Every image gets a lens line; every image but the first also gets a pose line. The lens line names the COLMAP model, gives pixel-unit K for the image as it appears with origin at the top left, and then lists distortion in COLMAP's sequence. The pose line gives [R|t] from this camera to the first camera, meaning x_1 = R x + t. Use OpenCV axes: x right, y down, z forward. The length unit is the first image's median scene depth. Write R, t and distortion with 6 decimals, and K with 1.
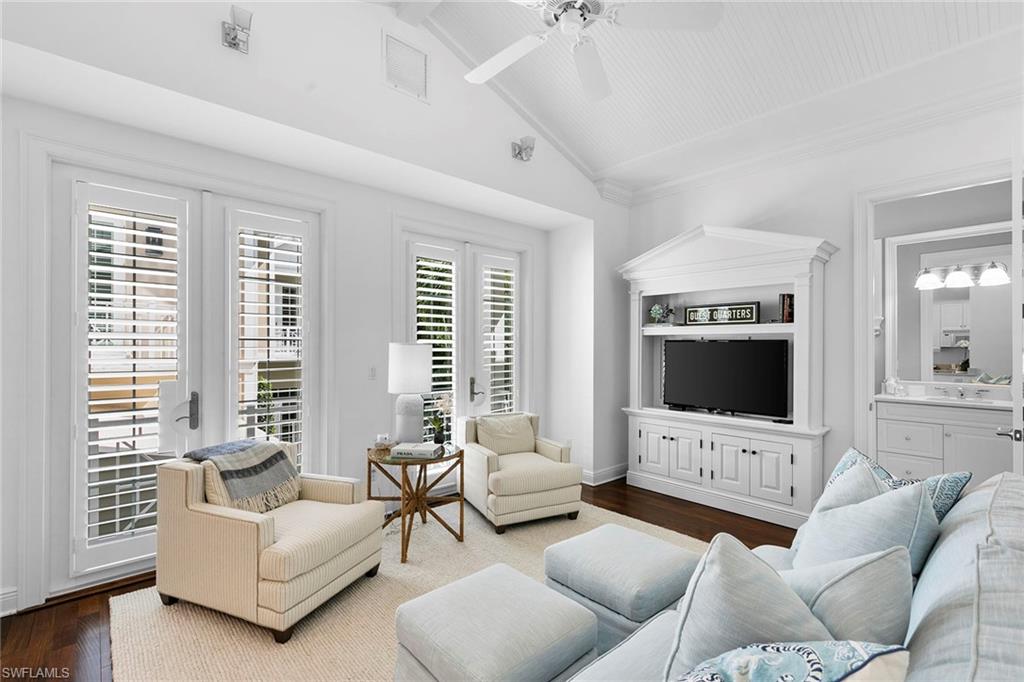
lens RADIAL K [[459.3, 0, 513.2], [0, 459.3, 344.6], [0, 0, 1]] dist [0.004836, -0.000583]
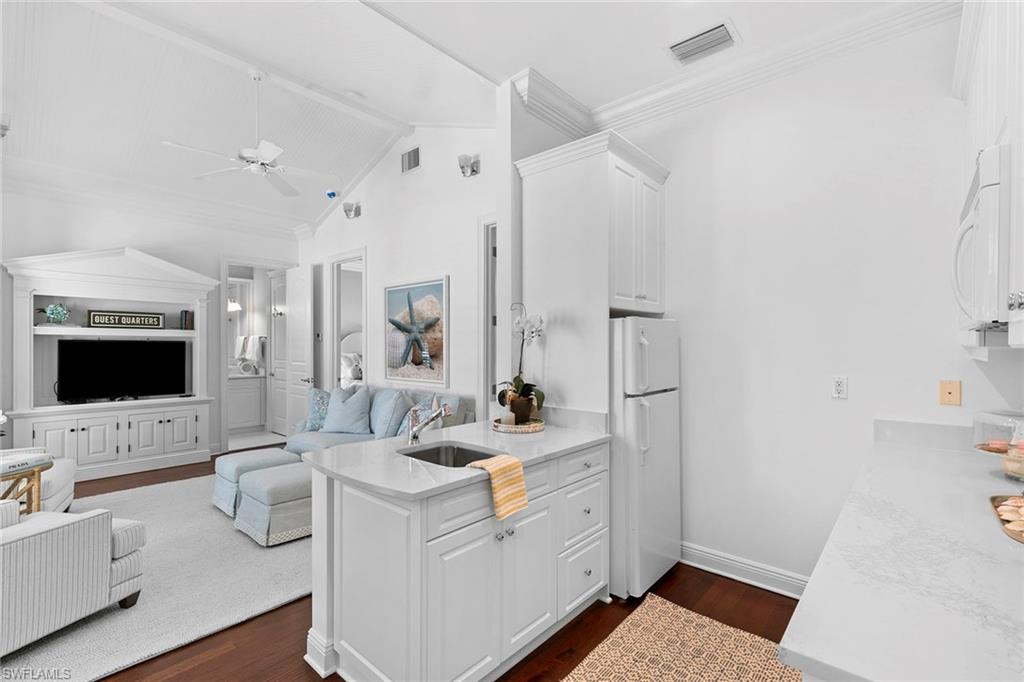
lens RADIAL K [[459.3, 0, 513.5], [0, 459.3, 340.7], [0, 0, 1]] dist [0.004836, -0.000583]
pose [[-0.106237, 0.008447, 0.994305, -0.921915], [-0.004336, 0.999950, -0.008958, -0.002887], [-0.994331, -0.005263, -0.106195, 0.095378]]
